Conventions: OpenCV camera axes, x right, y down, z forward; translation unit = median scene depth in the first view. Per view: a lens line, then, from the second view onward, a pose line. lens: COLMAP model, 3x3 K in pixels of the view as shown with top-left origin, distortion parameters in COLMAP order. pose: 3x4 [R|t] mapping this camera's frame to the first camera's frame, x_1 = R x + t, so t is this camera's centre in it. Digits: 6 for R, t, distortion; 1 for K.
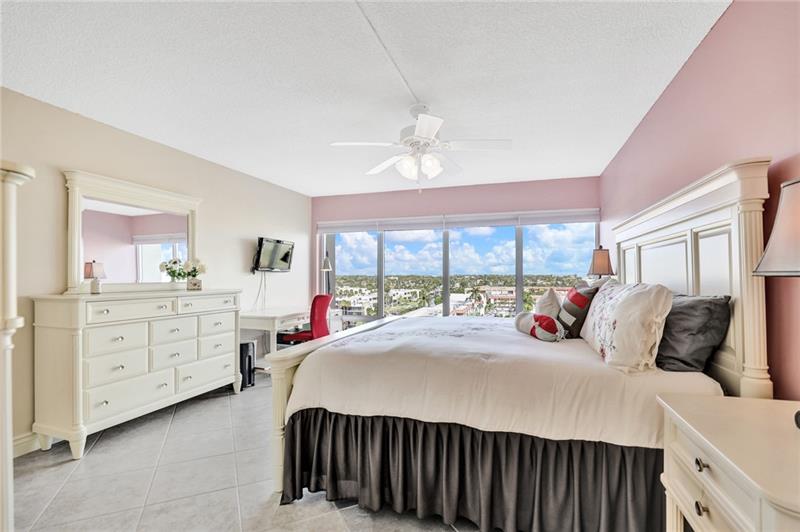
lens RADIAL K [[366.0, 0, 401.9], [0, 366.0, 278.0], [0, 0, 1]] dist [-0.044861, 0.000023]
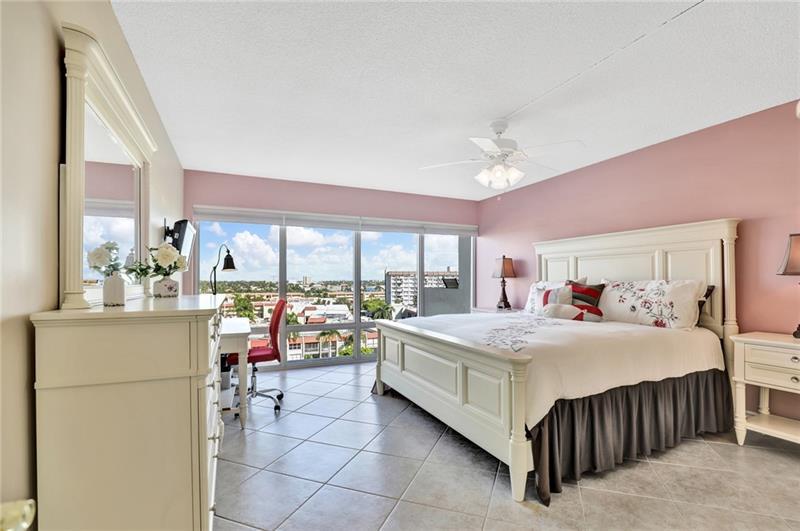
lens RADIAL K [[373.5, 0, 401.1], [0, 373.5, 274.3], [0, 0, 1]] dist [-0.022699, -0.000051]
pose [[0.733201, 0.012777, 0.679892, -1.061703], [0.005053, 0.999693, -0.024237, 0.016747], [-0.679993, 0.021206, 0.732911, 0.416935]]
